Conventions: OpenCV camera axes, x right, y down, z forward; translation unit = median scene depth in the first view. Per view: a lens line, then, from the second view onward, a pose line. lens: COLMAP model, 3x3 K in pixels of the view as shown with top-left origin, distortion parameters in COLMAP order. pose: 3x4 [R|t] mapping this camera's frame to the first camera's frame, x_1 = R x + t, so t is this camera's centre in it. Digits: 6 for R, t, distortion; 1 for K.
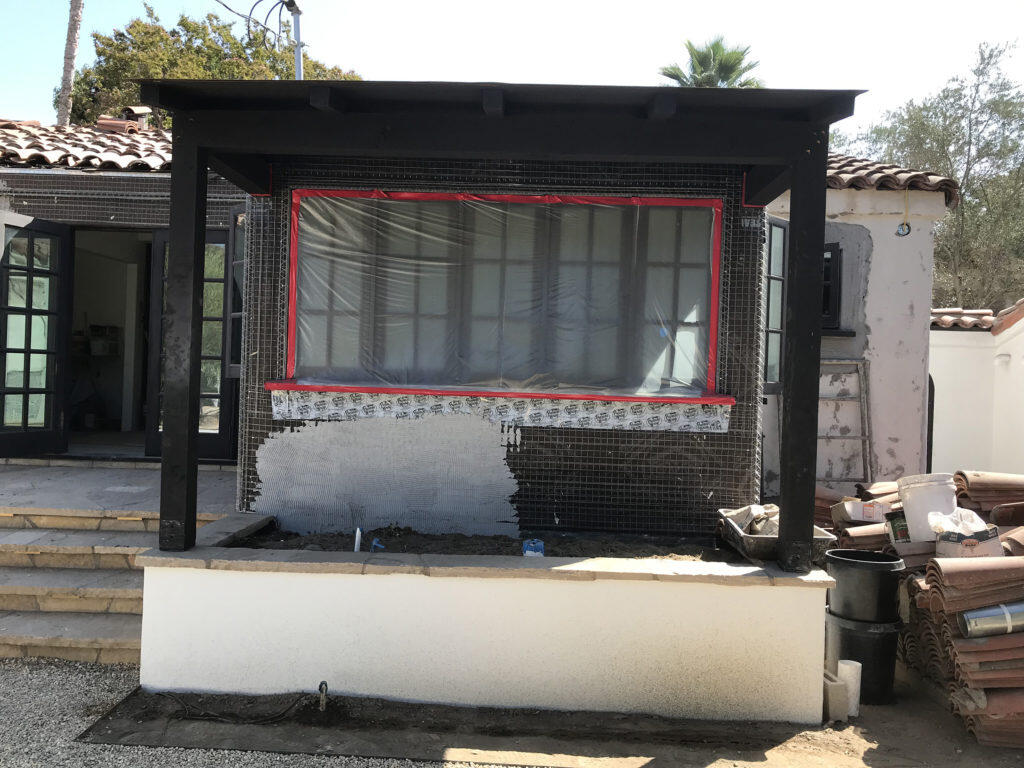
lens RADIAL K [[833.1, 0, 508.1], [0, 833.1, 386.2], [0, 0, 1]] dist [0.016704, -0.019758]
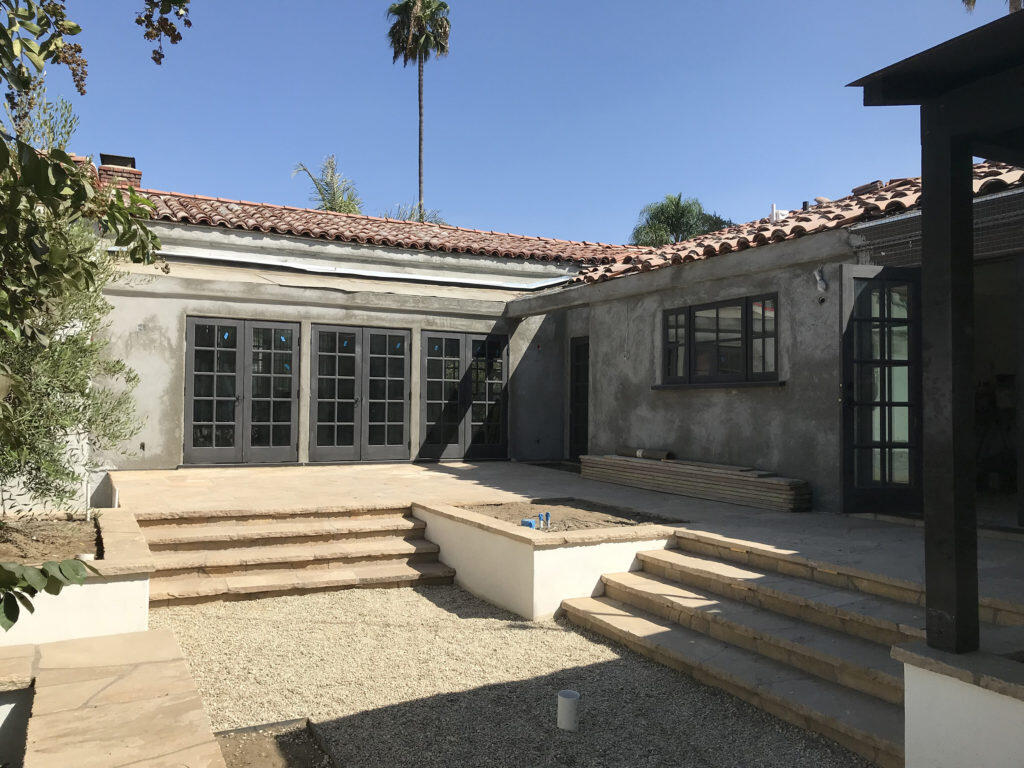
lens RADIAL K [[833.1, 0, 509.1], [0, 833.1, 382.4], [0, 0, 1]] dist [0.016704, -0.019758]
pose [[0.483336, -0.053987, -0.873769, 0.078329], [-0.009448, 0.997717, -0.066871, 0.002217], [0.875384, 0.040577, 0.481722, 0.197806]]
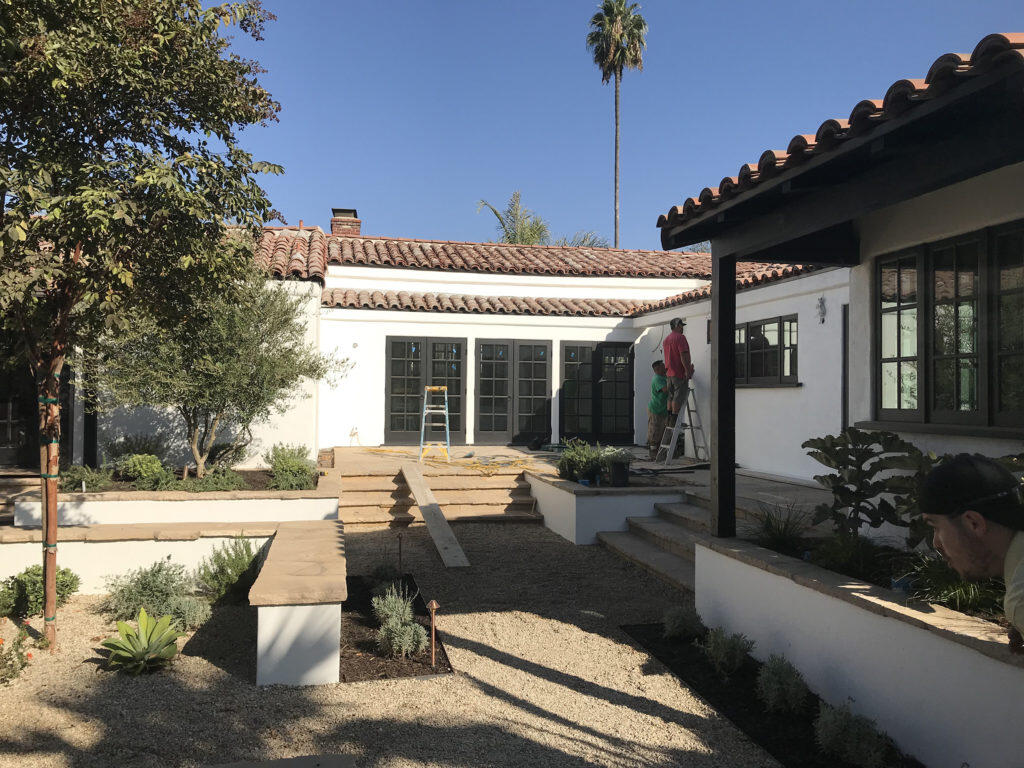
lens RADIAL K [[833.1, 0, 484.9], [0, 833.1, 379.0], [0, 0, 1]] dist [0.016704, -0.019758]
pose [[0.208767, -0.052835, -0.976537, 0.723129], [-0.020754, 0.998075, -0.058437, 0.014056], [0.977745, 0.032467, 0.207269, 0.237790]]
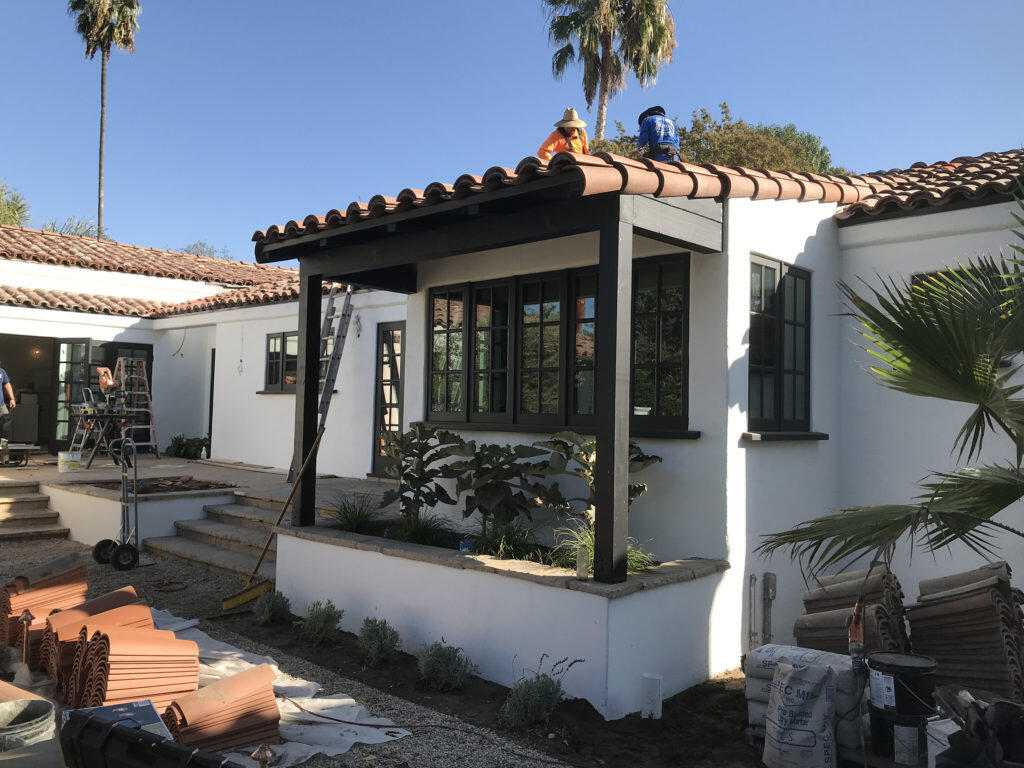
lens RADIAL K [[833.1, 0, 510.1], [0, 833.1, 377.3], [0, 0, 1]] dist [0.016704, -0.019758]
pose [[0.748864, -0.047491, -0.661020, 0.749716], [-0.004670, 0.997026, -0.076922, 0.026502], [0.662707, 0.060691, 0.746415, 0.050611]]
